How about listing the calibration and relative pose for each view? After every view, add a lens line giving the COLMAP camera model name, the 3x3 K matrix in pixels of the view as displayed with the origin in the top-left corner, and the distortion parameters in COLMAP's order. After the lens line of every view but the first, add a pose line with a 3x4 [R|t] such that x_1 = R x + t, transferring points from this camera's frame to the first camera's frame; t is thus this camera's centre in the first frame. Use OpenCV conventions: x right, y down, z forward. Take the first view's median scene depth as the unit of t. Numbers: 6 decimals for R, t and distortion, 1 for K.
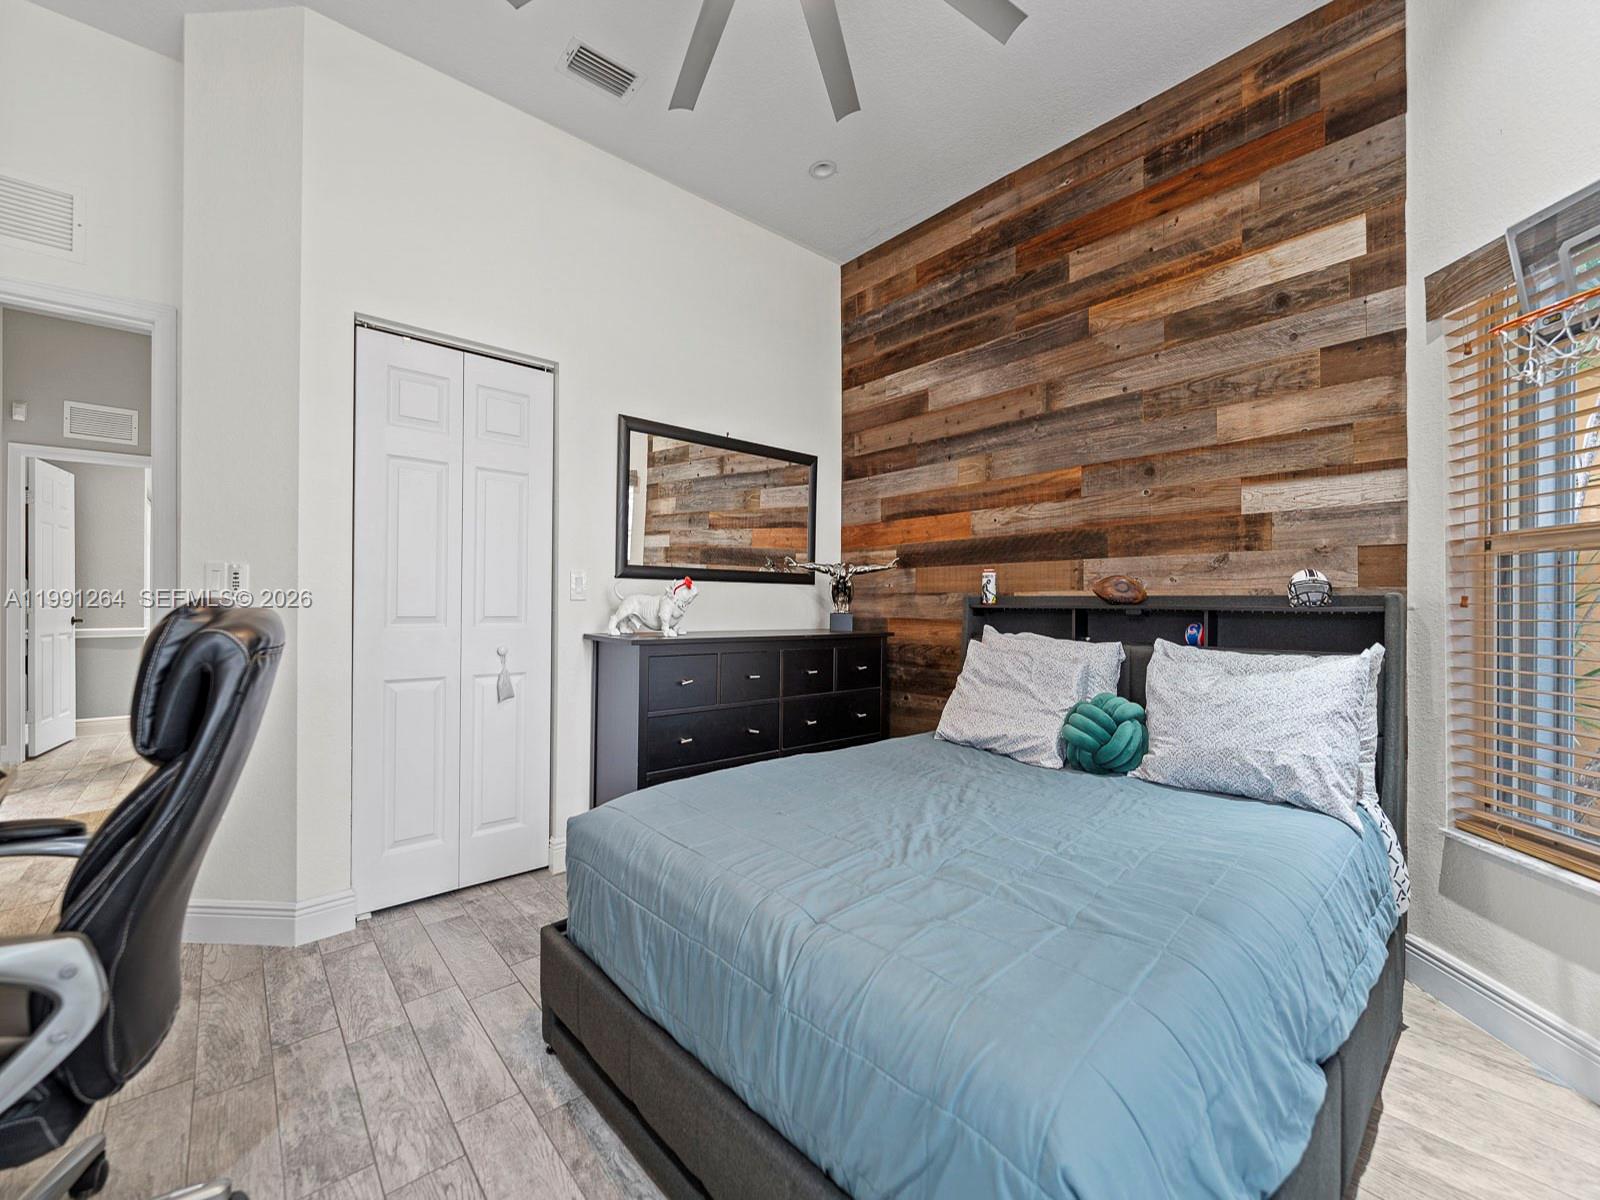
lens RADIAL K [[653.0, 0, 797.1], [0, 653.0, 600.2], [0, 0, 1]] dist [0.000592, -0.000532]
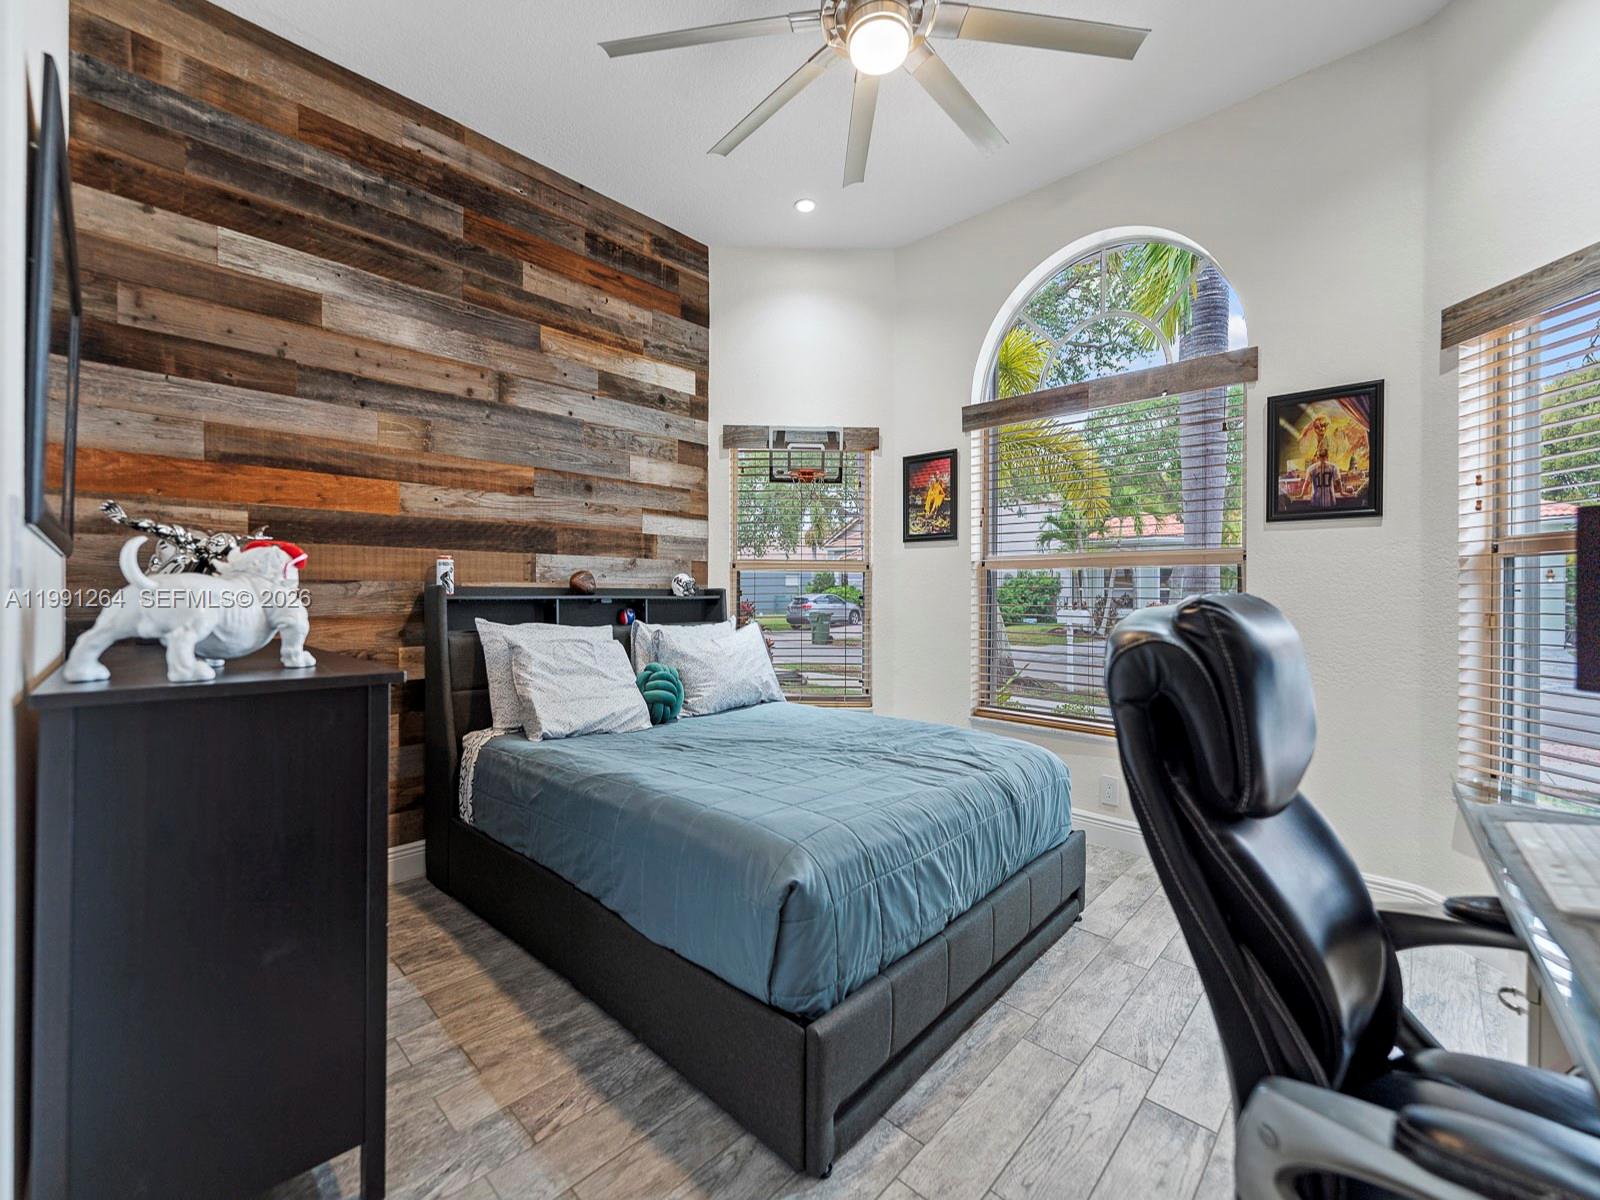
lens RADIAL K [[653.0, 0, 797.8], [0, 653.0, 595.0], [0, 0, 1]] dist [0.000592, -0.000532]
pose [[-0.088071, -0.005815, 0.996097, -0.723442], [-0.006372, 0.999966, 0.005274, -0.002497], [-0.996094, -0.005882, -0.088105, 0.698588]]
